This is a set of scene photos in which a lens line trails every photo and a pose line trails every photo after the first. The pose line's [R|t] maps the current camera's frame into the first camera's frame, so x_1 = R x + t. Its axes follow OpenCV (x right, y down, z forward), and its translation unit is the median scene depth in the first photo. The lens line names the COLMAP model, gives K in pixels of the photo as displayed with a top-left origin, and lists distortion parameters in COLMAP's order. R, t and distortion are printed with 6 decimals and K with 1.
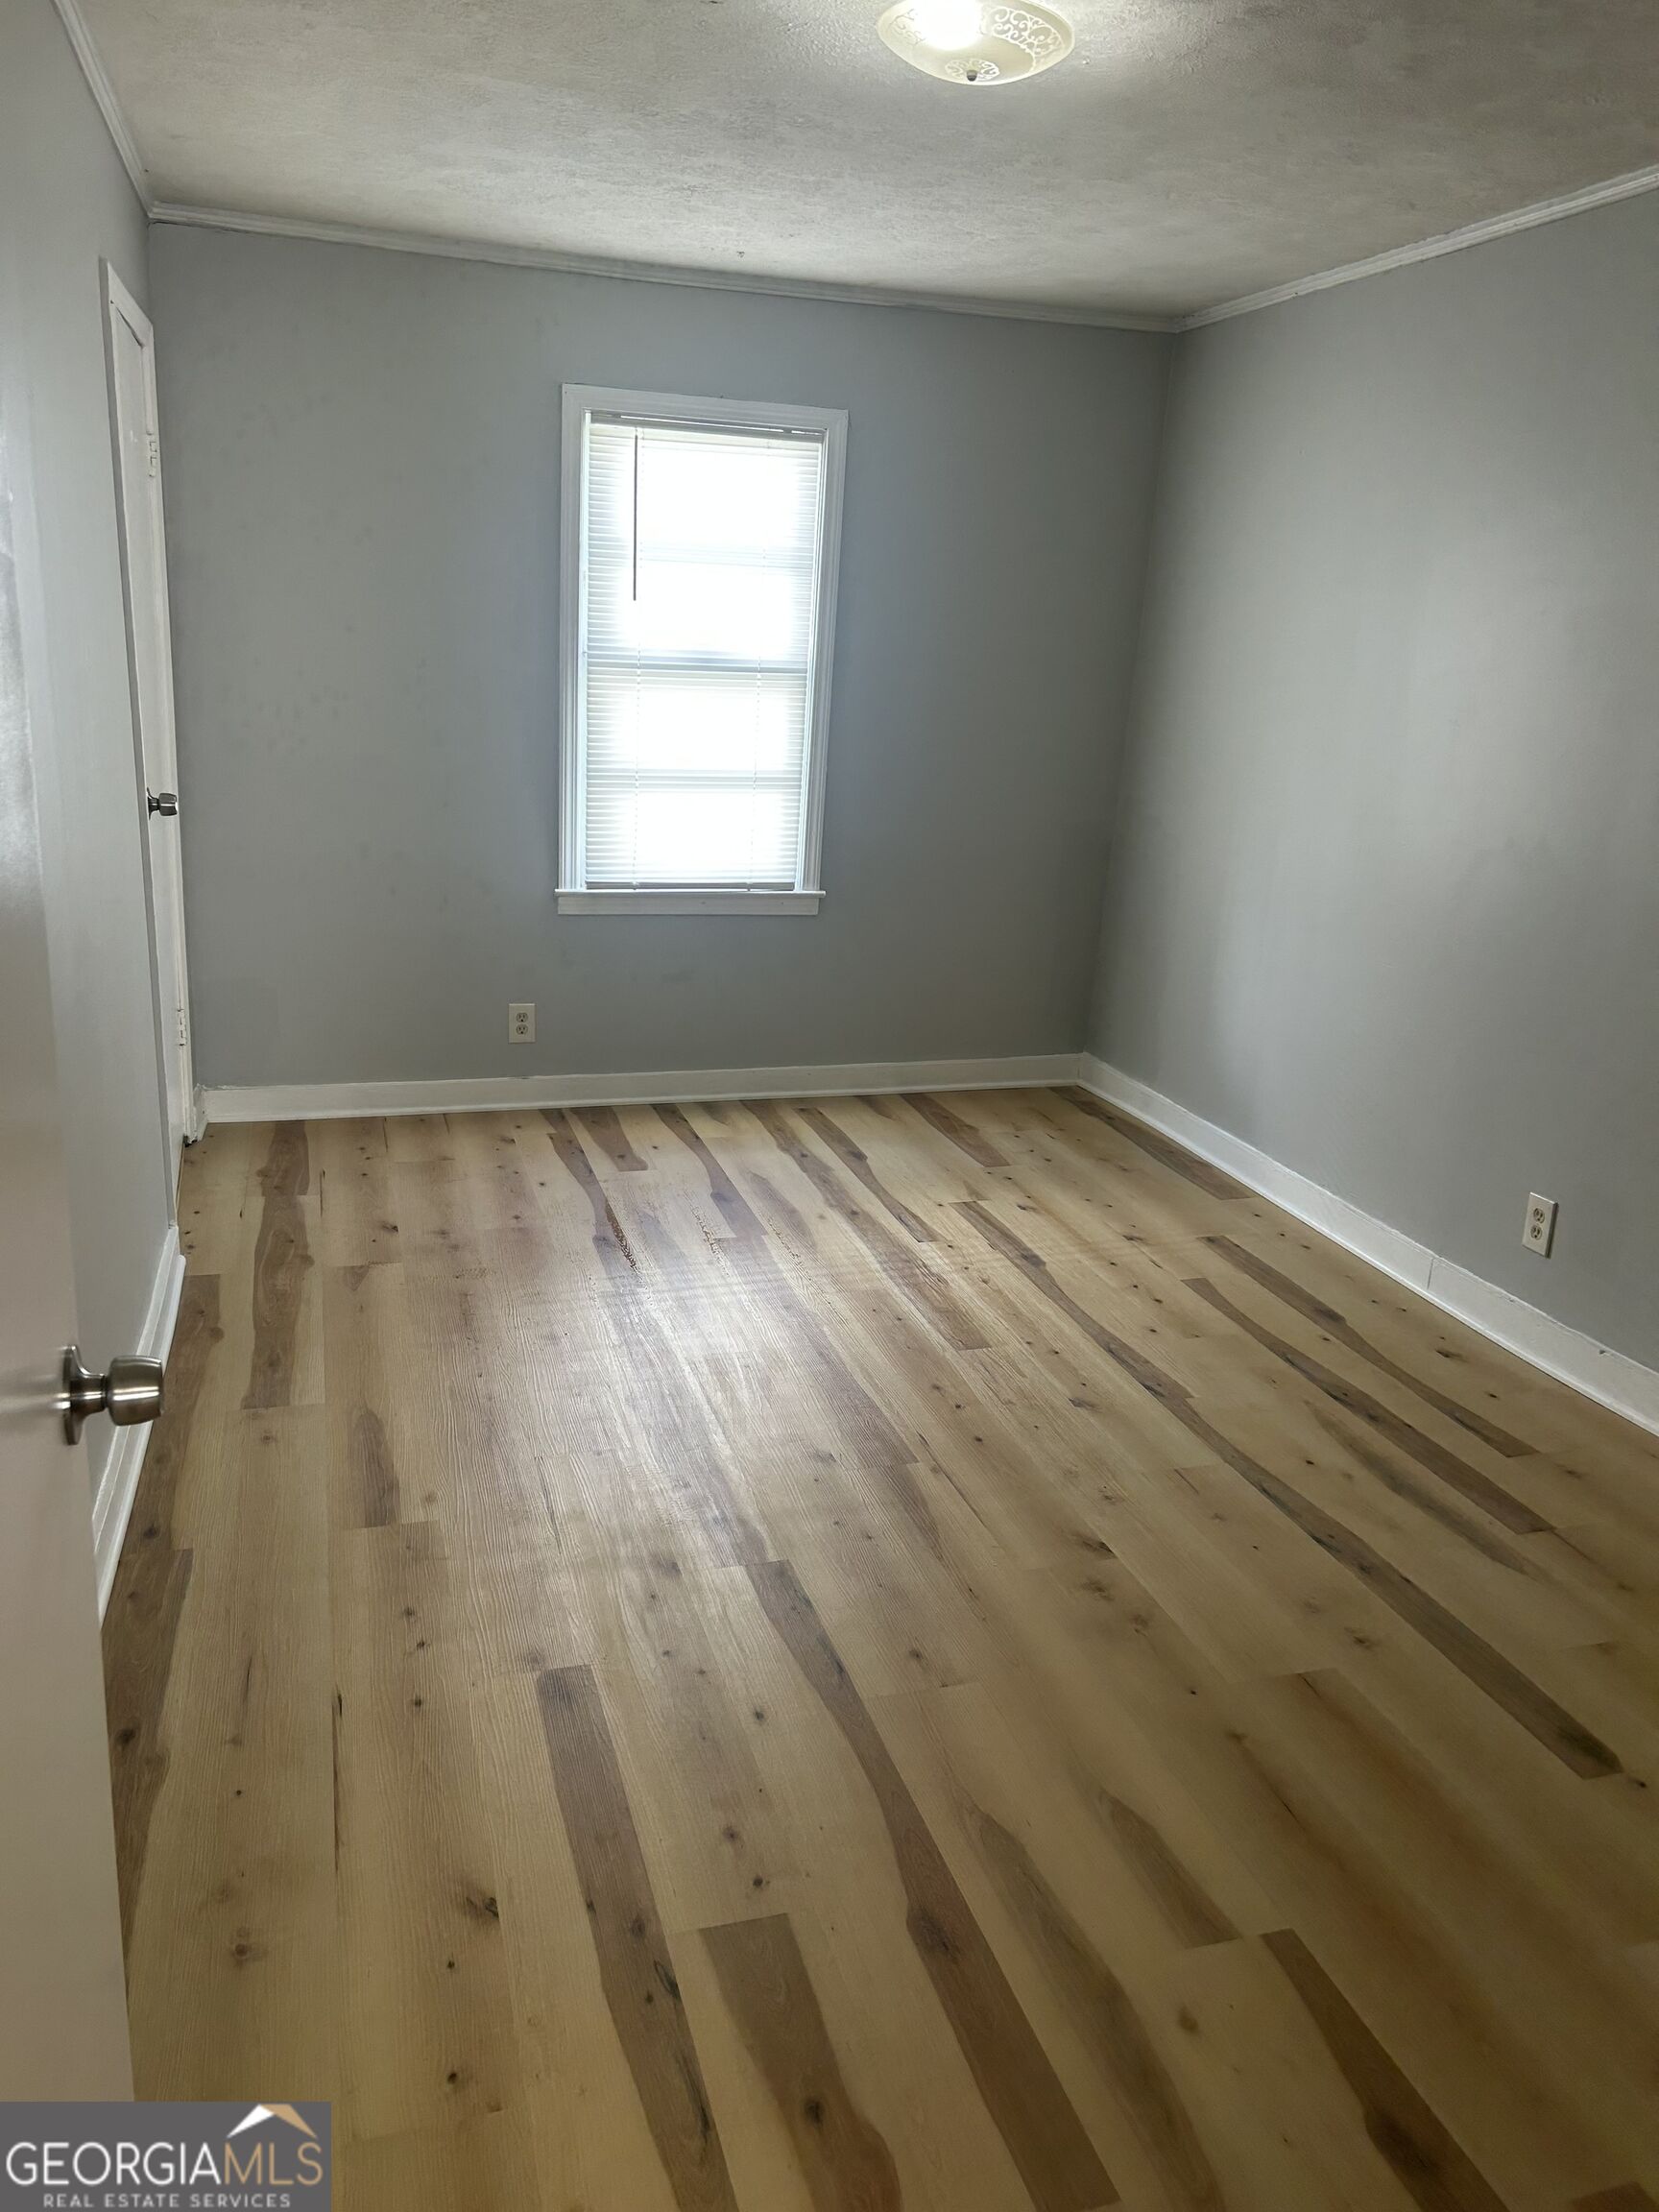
lens RADIAL K [[1619.8, 0, 831.3], [0, 1619.8, 1170.4], [0, 0, 1]] dist [0.002070, 0.000728]
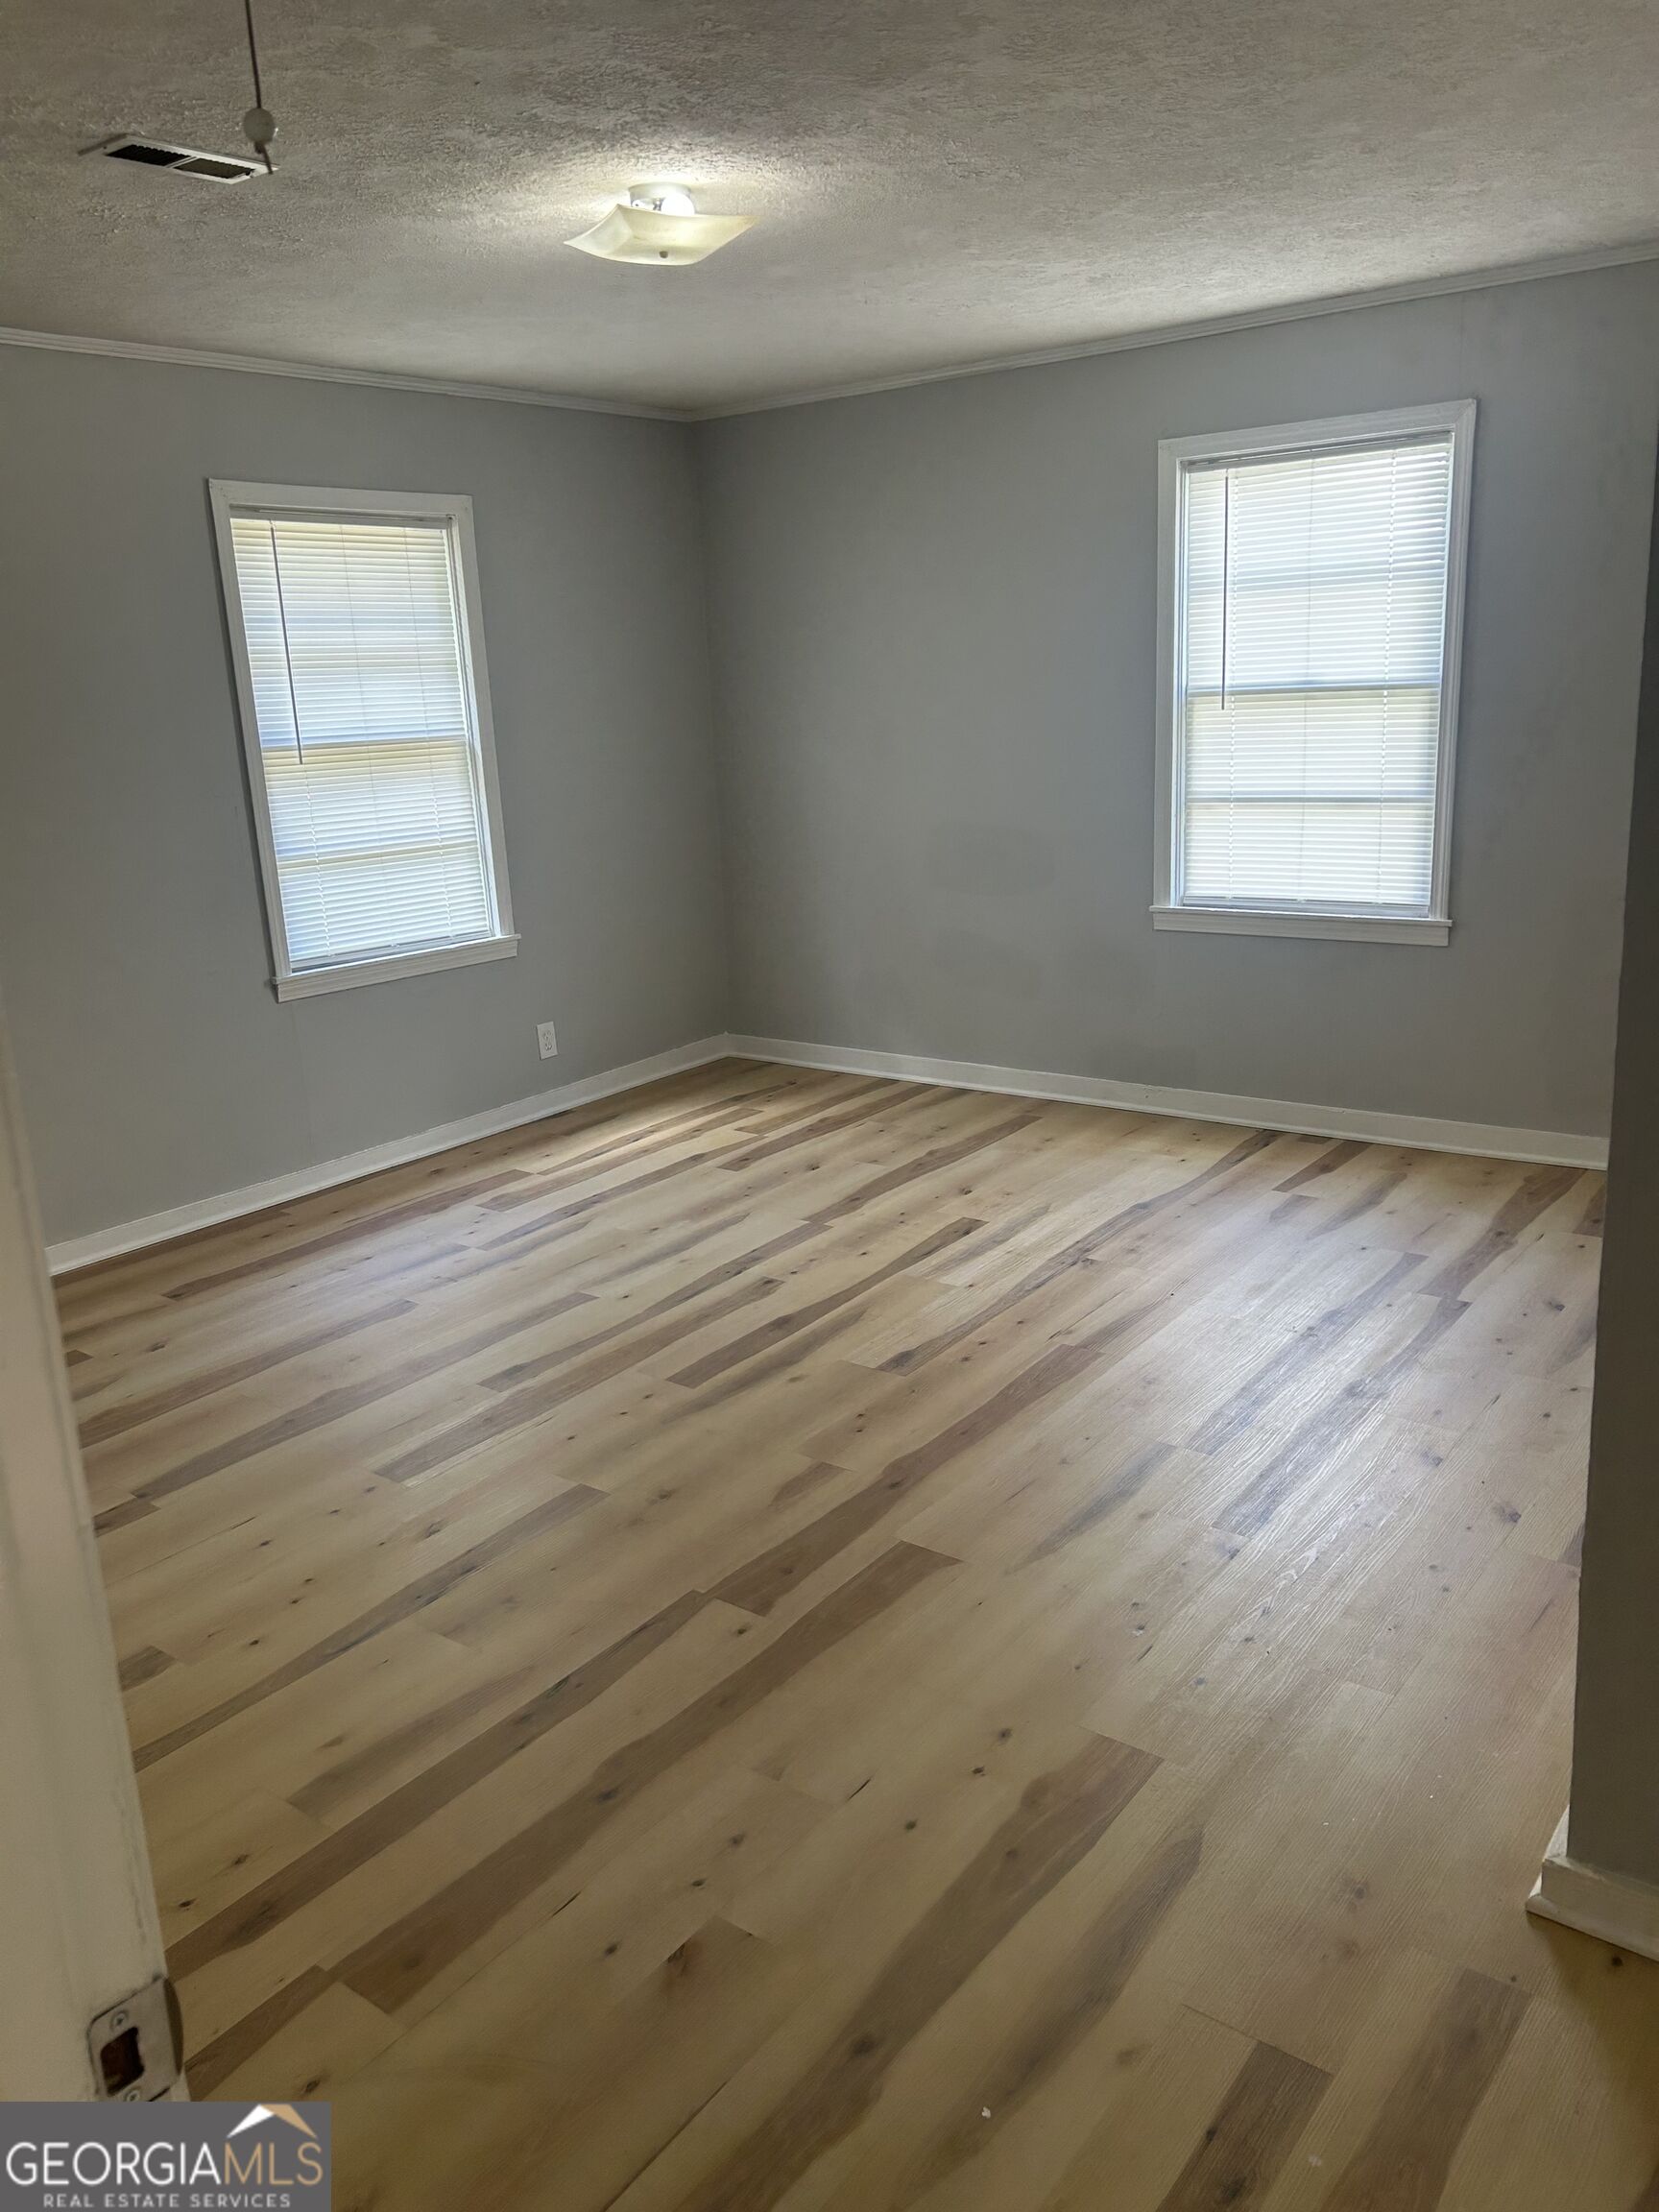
lens RADIAL K [[1641.6, 0, 829.5], [0, 1641.6, 1106.0], [0, 0, 1]] dist [0.003259, 0.001964]
pose [[0.578560, 0.119507, -0.806838, 0.587538], [-0.184919, 0.982668, 0.012950, -0.019070], [0.794401, 0.141707, 0.590631, 0.210941]]
